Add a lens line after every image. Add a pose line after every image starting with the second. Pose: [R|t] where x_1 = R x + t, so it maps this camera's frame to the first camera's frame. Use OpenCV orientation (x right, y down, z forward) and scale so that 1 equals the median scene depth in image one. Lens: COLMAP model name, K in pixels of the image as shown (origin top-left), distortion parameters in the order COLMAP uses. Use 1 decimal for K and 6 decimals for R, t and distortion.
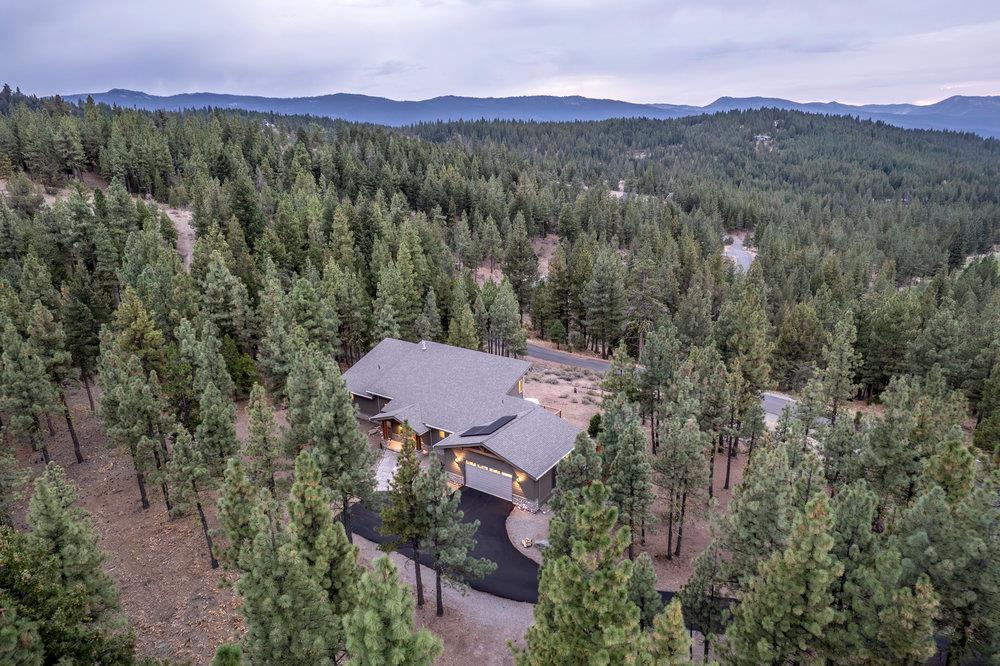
lens RADIAL K [[670.4, 0, 500.0], [0, 670.4, 333.0], [0, 0, 1]] dist [-0.089167, 0.084234]
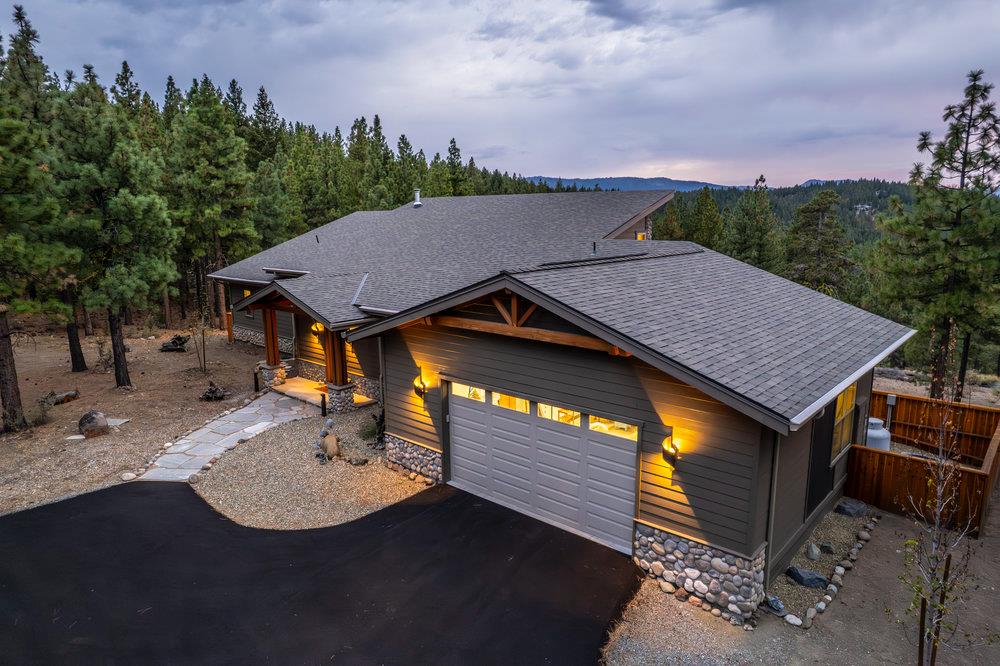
lens RADIAL K [[644.1, 0, 500.0], [0, 644.1, 333.0], [0, 0, 1]] dist [-0.070221, 0.055610]
pose [[0.991410, 0.037148, -0.125403, -0.000467], [-0.051805, 0.991929, -0.115725, 0.091875], [0.120092, 0.121227, 0.985333, 0.345973]]
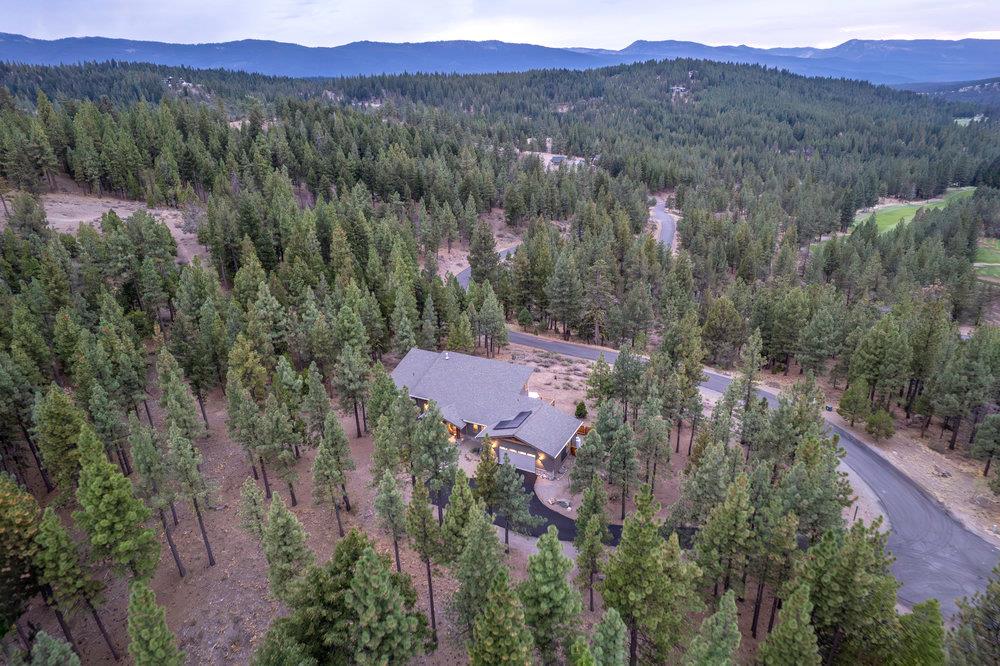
lens RADIAL K [[670.4, 0, 500.0], [0, 670.4, 333.0], [0, 0, 1]] dist [-0.089167, 0.084234]
pose [[0.992507, -0.050593, 0.111222, -0.089788], [0.041005, 0.995376, 0.086858, -0.078466], [-0.115102, -0.081646, 0.989993, -0.174756]]
